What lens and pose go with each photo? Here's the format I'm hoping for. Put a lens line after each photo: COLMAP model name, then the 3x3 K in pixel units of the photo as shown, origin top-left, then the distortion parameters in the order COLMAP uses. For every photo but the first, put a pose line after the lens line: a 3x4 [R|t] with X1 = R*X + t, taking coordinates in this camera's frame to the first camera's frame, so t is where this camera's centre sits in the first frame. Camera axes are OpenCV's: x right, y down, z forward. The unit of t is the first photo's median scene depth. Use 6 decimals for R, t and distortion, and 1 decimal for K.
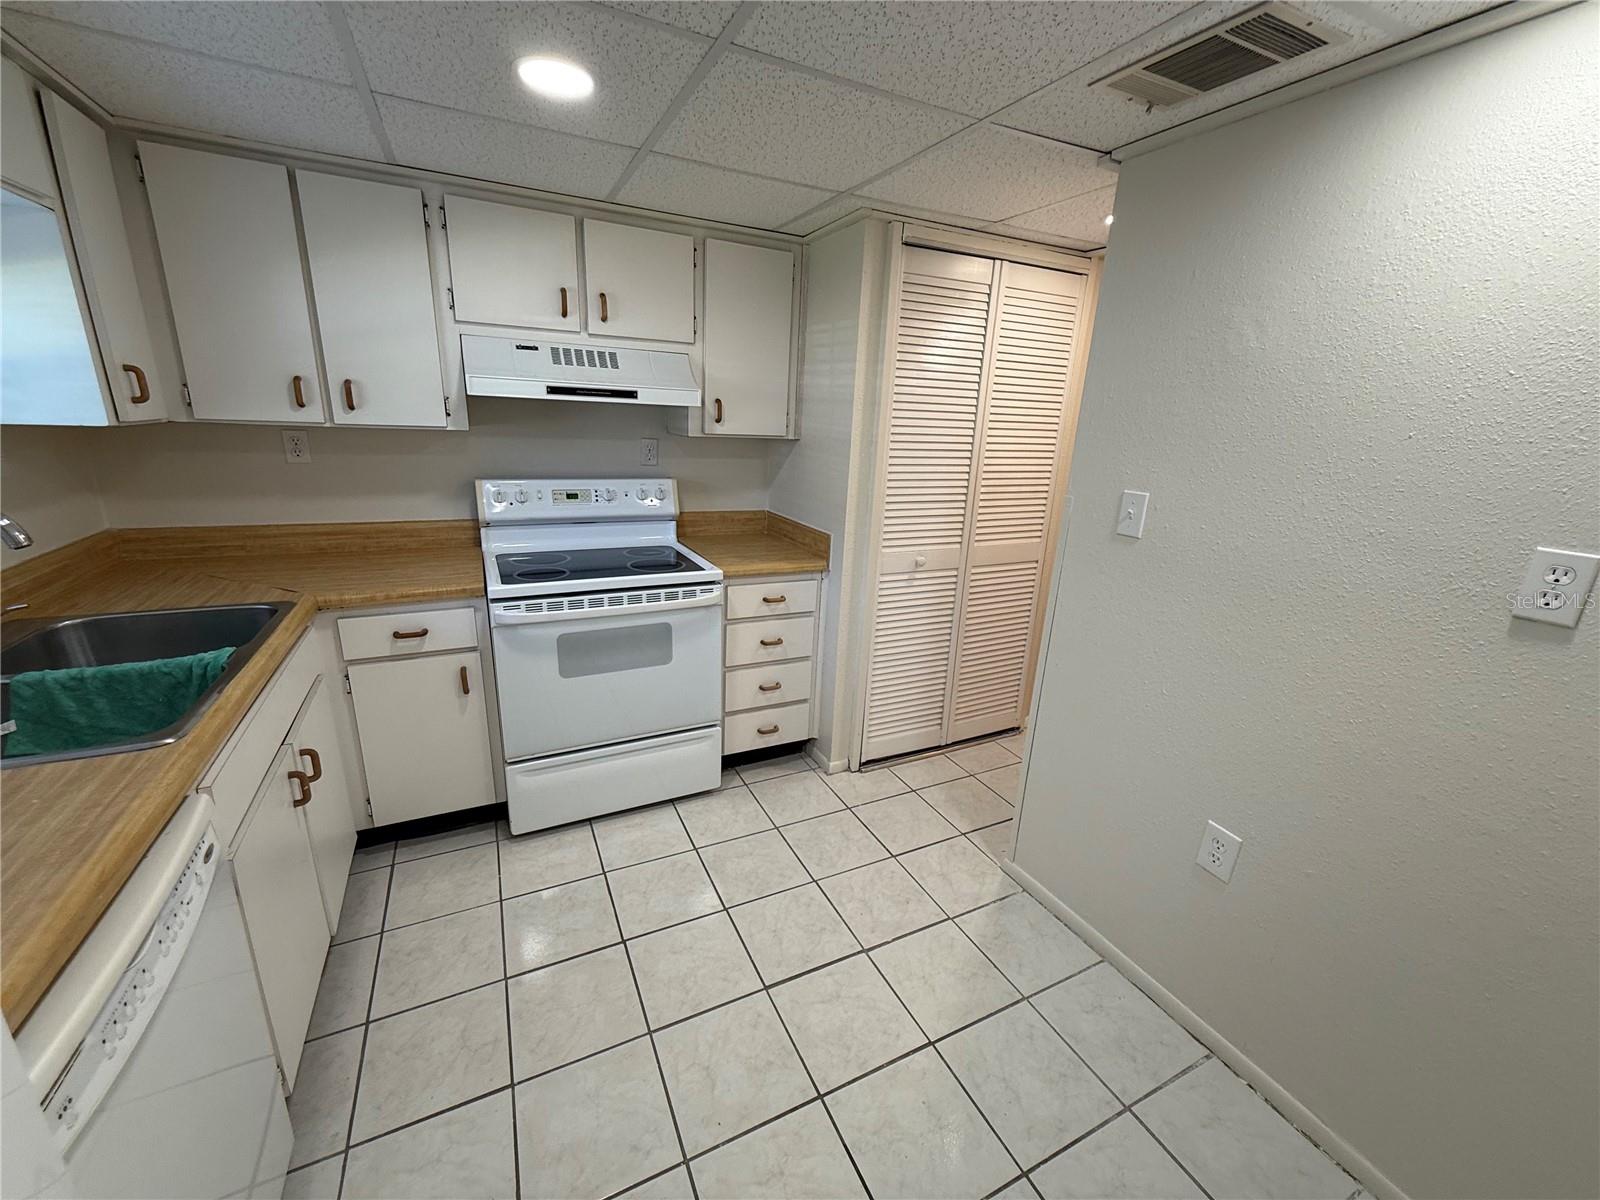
lens RADIAL K [[639.6, 0, 802.6], [0, 639.6, 597.2], [0, 0, 1]] dist [0.000546, -0.000227]
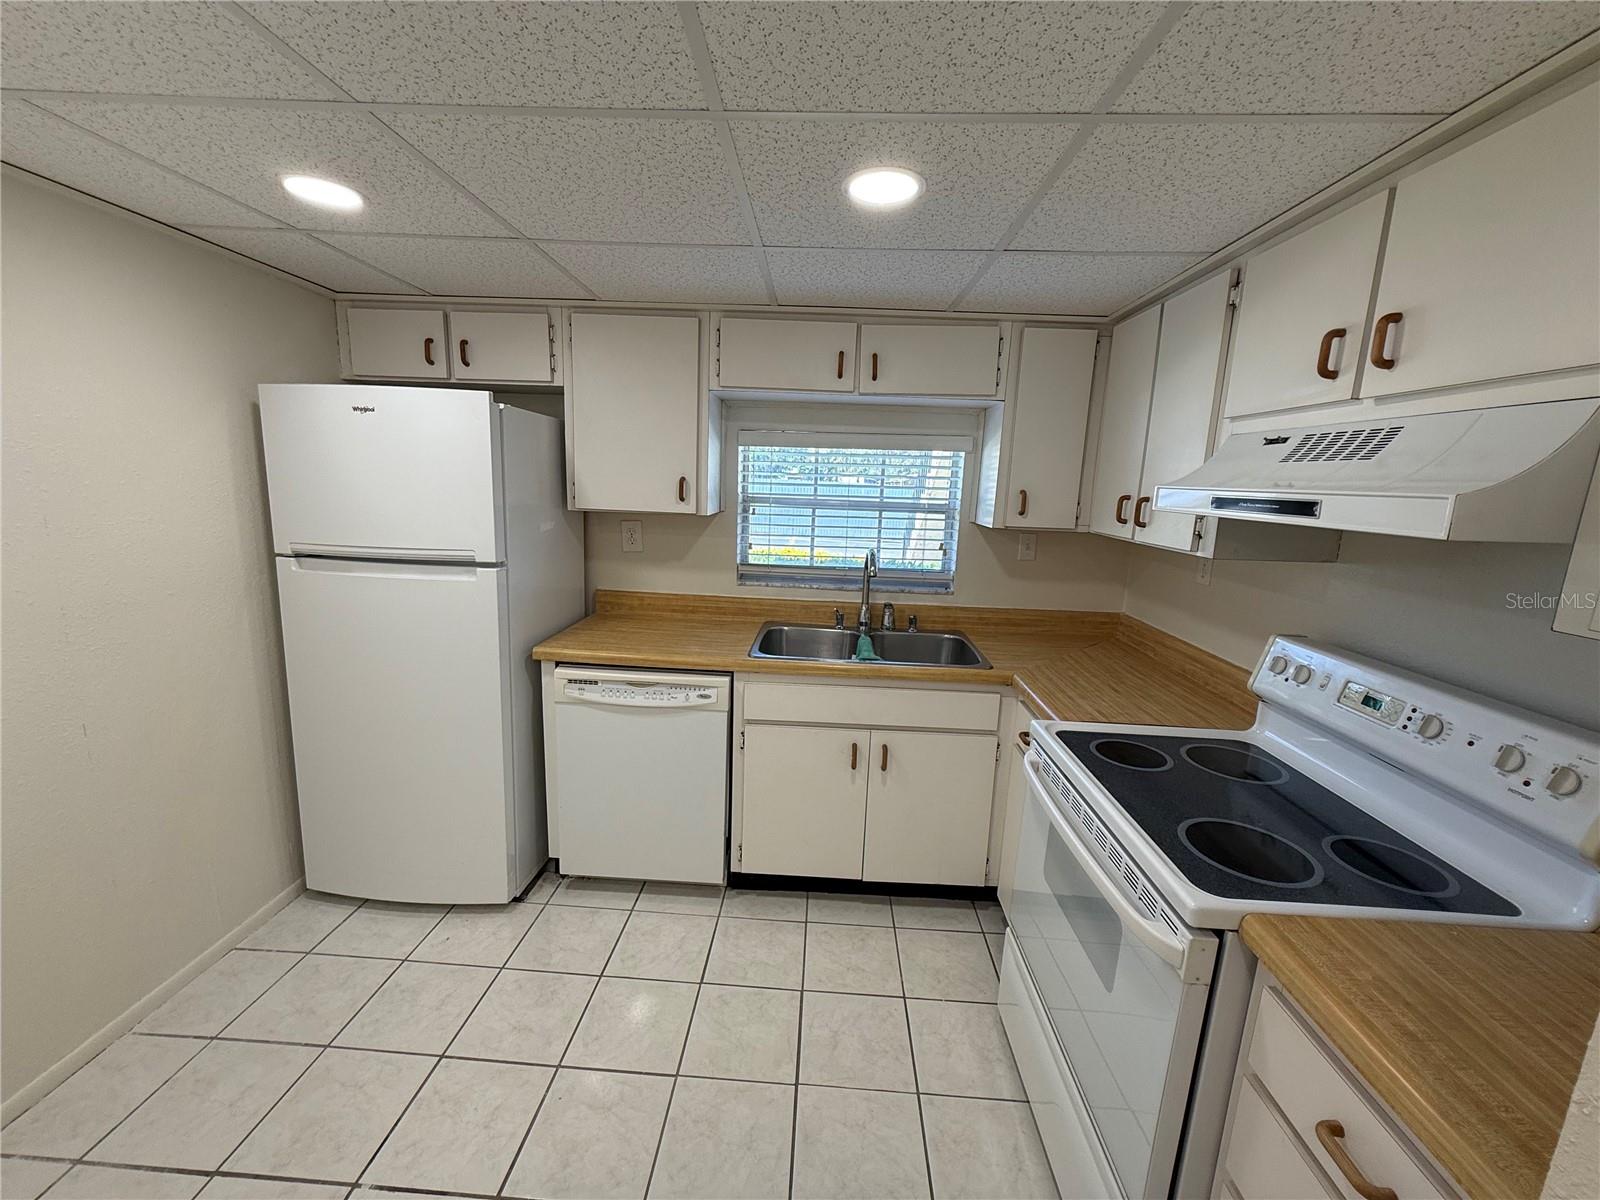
lens RADIAL K [[639.6, 0, 802.6], [0, 639.6, 597.2], [0, 0, 1]] dist [0.000546, -0.000227]
pose [[-0.479018, 0.097752, -0.872345, 0.362952], [-0.302681, 0.914438, 0.268676, -0.276648], [0.823969, 0.392743, -0.408445, 0.932931]]
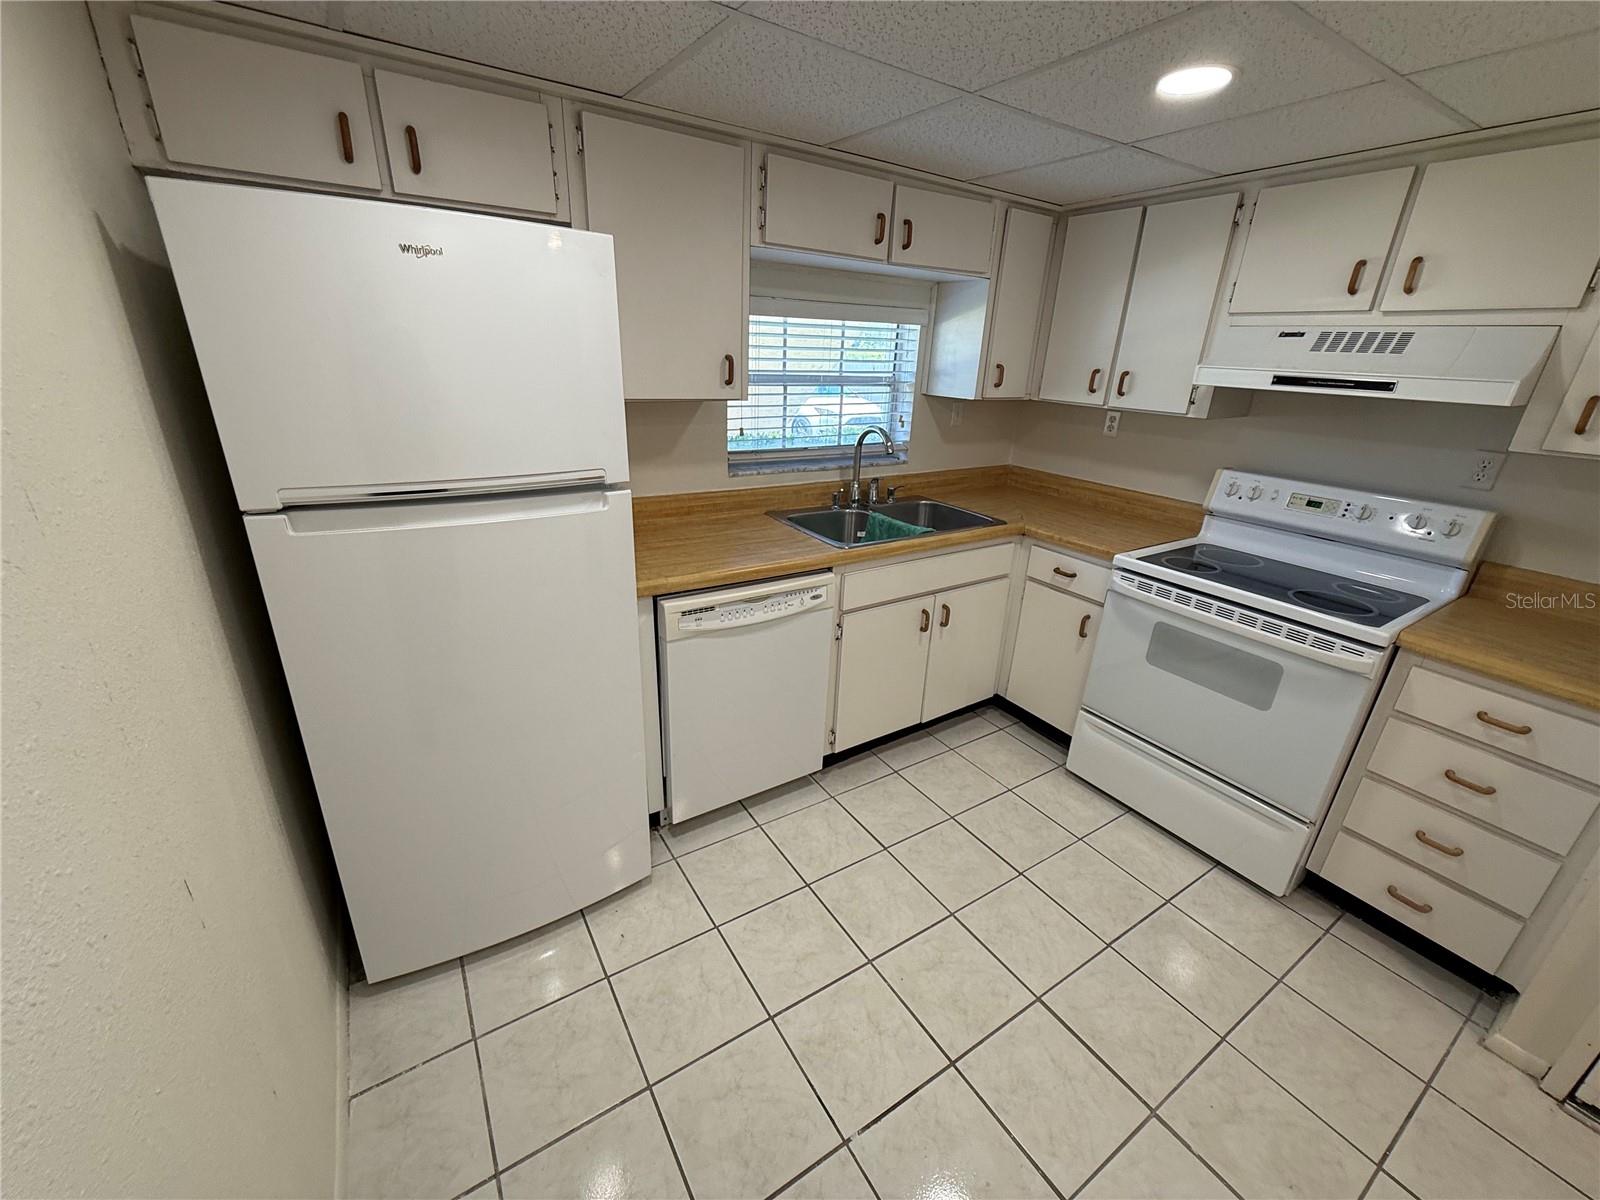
lens RADIAL K [[639.6, 0, 802.6], [0, 639.6, 597.2], [0, 0, 1]] dist [0.000546, -0.000227]
pose [[0.113665, 0.320699, -0.940336, 0.485323], [-0.311149, 0.910348, 0.272861, -0.075315], [0.943539, 0.261570, 0.203260, 0.240428]]
